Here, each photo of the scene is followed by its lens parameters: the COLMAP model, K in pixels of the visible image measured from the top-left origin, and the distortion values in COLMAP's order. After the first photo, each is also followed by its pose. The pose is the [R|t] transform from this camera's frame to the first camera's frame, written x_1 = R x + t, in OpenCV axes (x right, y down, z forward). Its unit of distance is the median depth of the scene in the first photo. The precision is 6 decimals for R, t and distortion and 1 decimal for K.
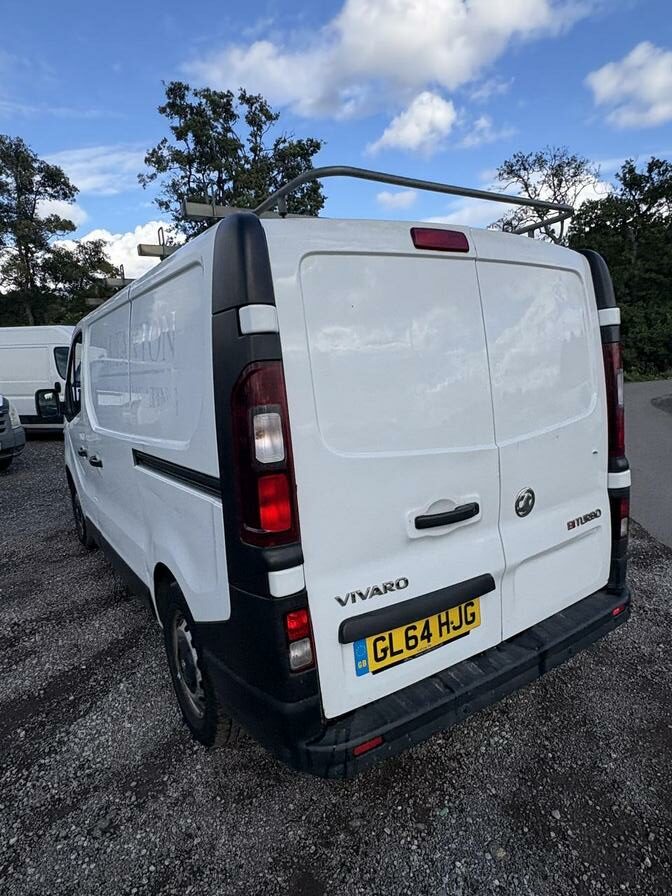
lens RADIAL K [[529.6, 0, 334.9], [0, 529.6, 463.6], [0, 0, 1]] dist [-0.003888, 0.001771]
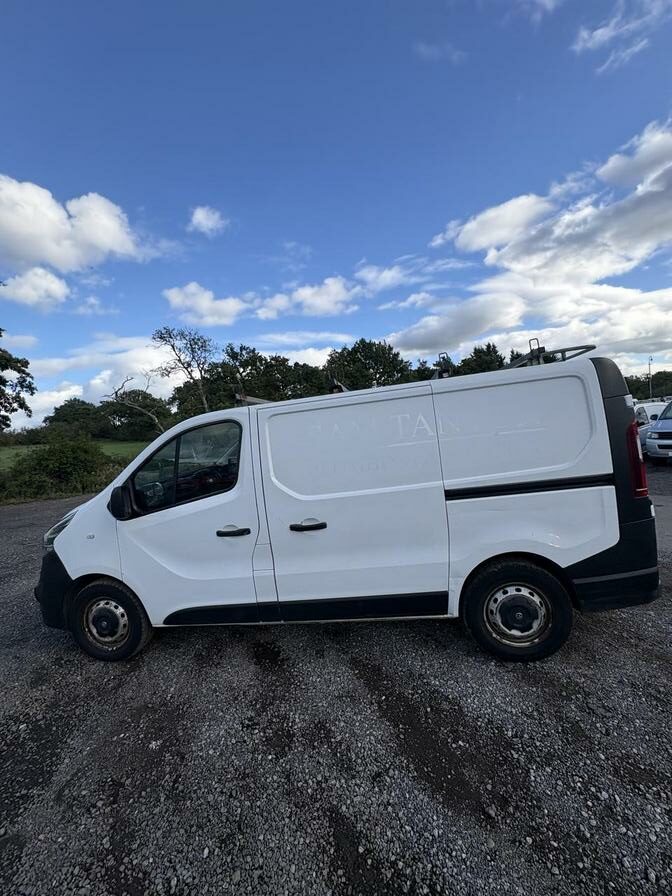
lens RADIAL K [[359.1, 0, 338.5], [0, 359.1, 449.0], [0, 0, 1]] dist [-0.002331, 0.002031]
pose [[0.682655, -0.052278, 0.728869, -1.128014], [0.211492, 0.968884, -0.128589, -0.062373], [-0.699467, 0.241931, 0.672470, 0.428142]]
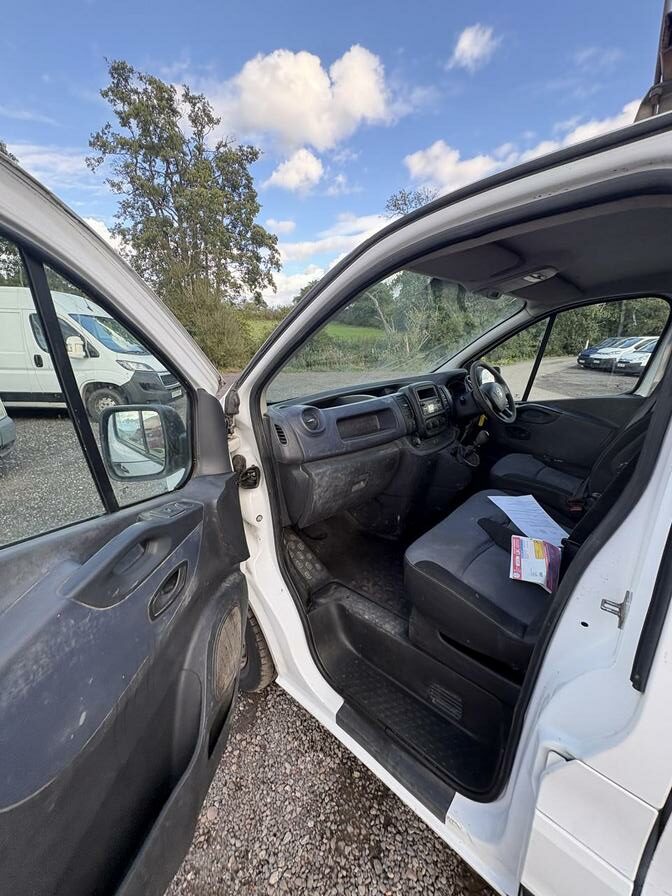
lens RADIAL K [[359.1, 0, 332.1], [0, 359.1, 447.9], [0, 0, 1]] dist [-0.002331, 0.002031]
pose [[0.971565, -0.023321, 0.235623, -0.692974], [0.002210, 0.995987, 0.089468, -0.250801], [-0.236764, -0.086403, 0.967718, 1.346633]]
